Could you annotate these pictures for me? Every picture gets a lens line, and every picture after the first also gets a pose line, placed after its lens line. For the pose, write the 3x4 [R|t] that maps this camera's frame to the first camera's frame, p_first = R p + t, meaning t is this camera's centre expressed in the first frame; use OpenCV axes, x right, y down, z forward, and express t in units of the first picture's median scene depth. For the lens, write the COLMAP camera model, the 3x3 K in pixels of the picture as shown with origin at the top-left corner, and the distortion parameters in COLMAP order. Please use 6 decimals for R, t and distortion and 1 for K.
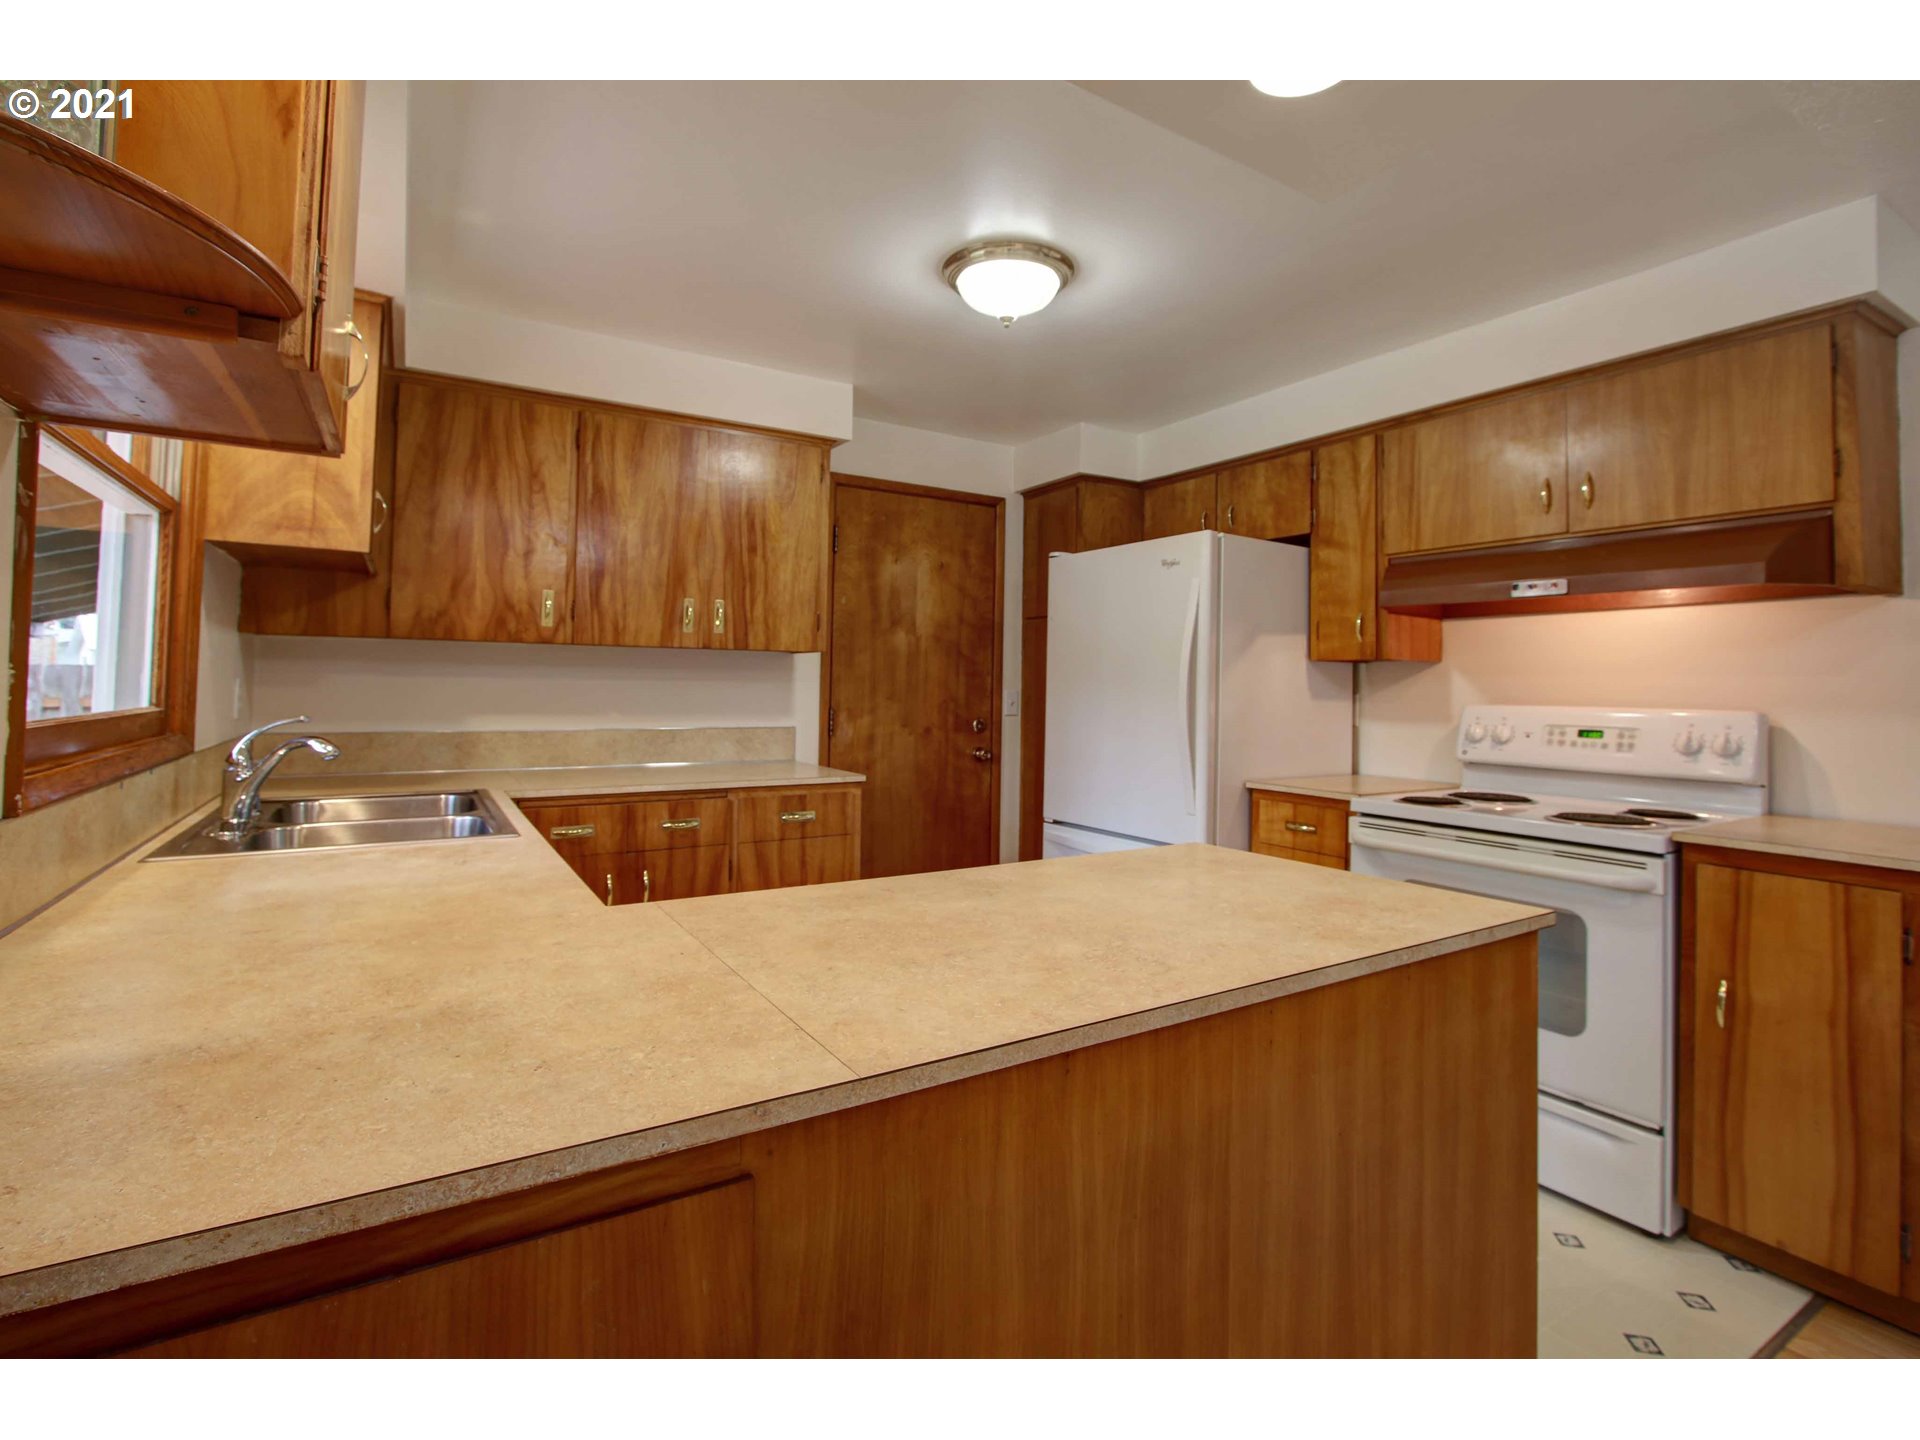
lens RADIAL K [[920.0, 0, 987.8], [0, 920.0, 641.6], [0, 0, 1]] dist [-0.015664, 0.002785]
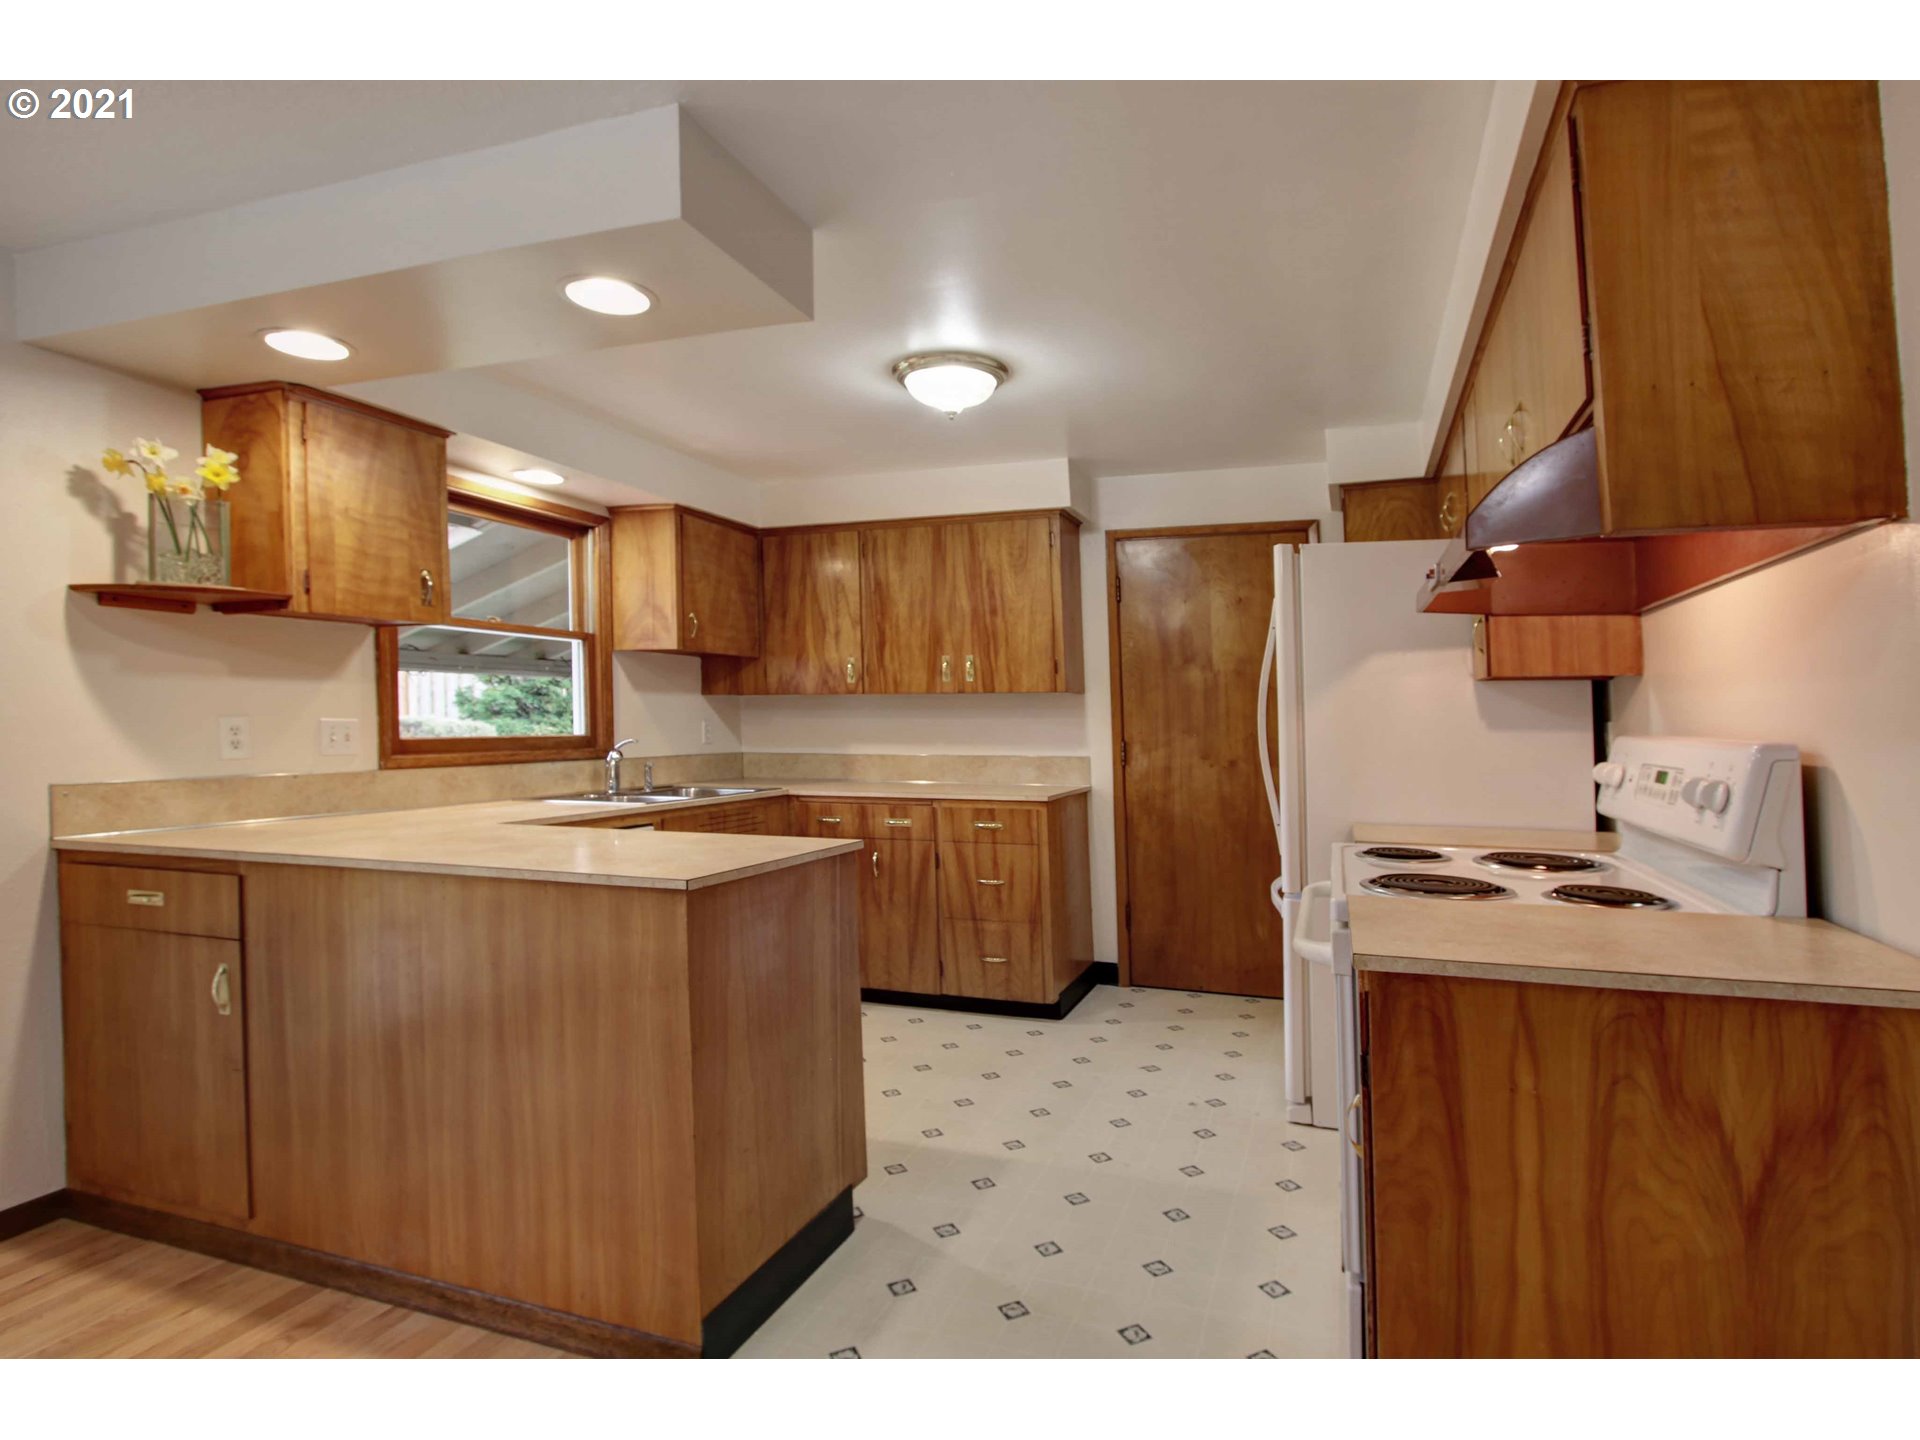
lens RADIAL K [[967.4, 0, 1061.4], [0, 967.4, 697.6], [0, 0, 1]] dist [-0.020149, 0.004770]
pose [[0.658938, -0.029724, -0.751609, 0.860281], [0.045046, 0.998985, -0.000016, 0.021548], [0.750847, -0.033846, 0.659608, 0.216507]]
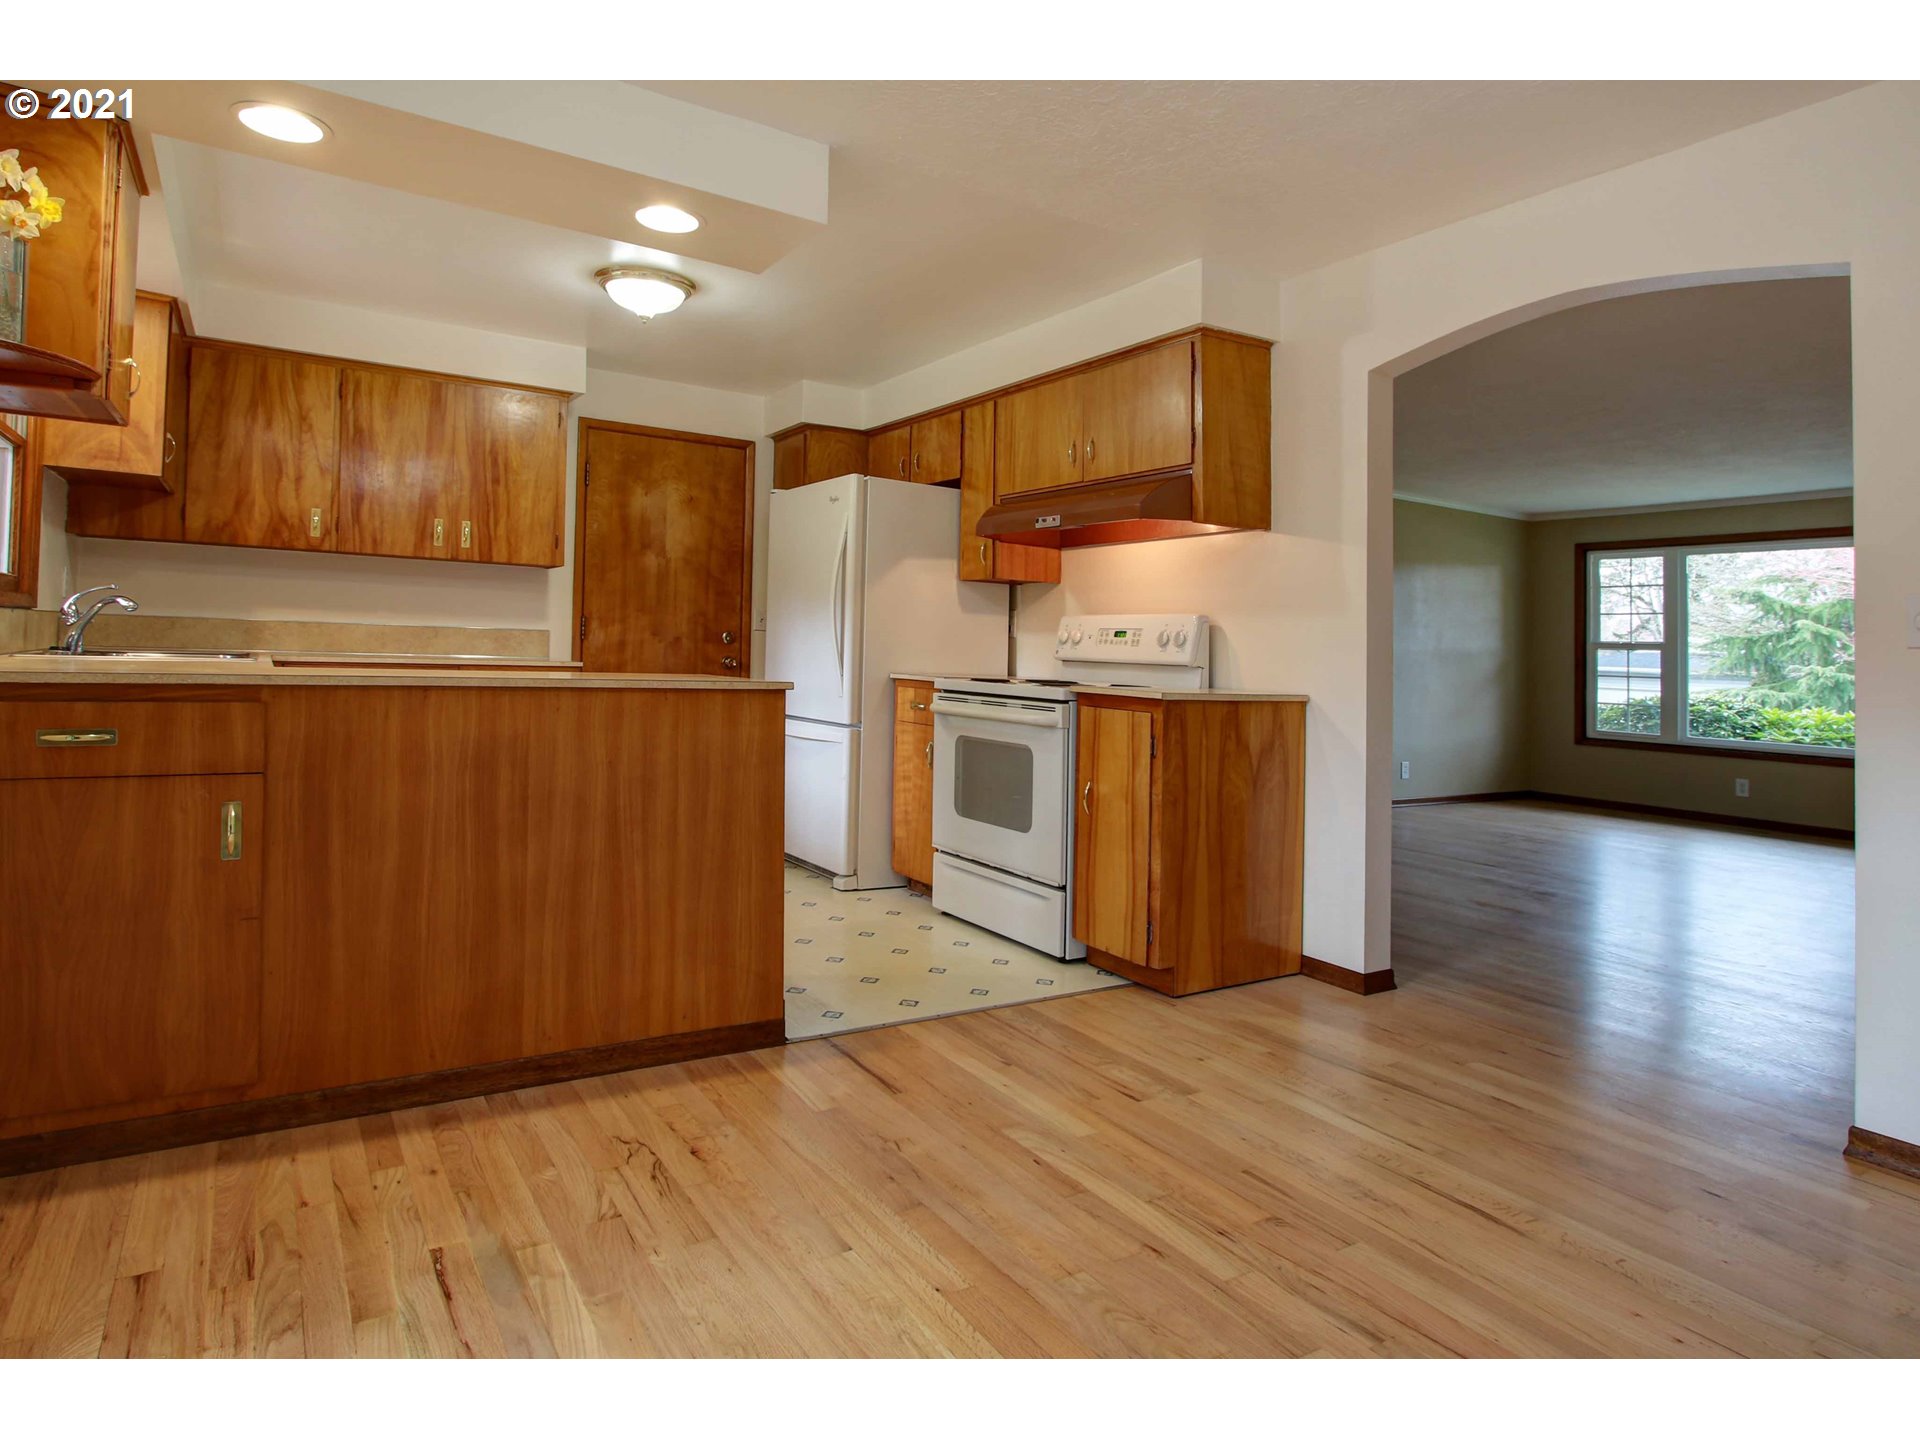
lens RADIAL K [[1046.0, 0, 987.3], [0, 1046.0, 626.0], [0, 0, 1]] dist [-0.000323, -0.001990]
pose [[0.999018, 0.016845, 0.040989, 0.383466], [-0.018106, 0.999367, 0.030608, 0.044064], [-0.040447, -0.031320, 0.998691, -0.482505]]
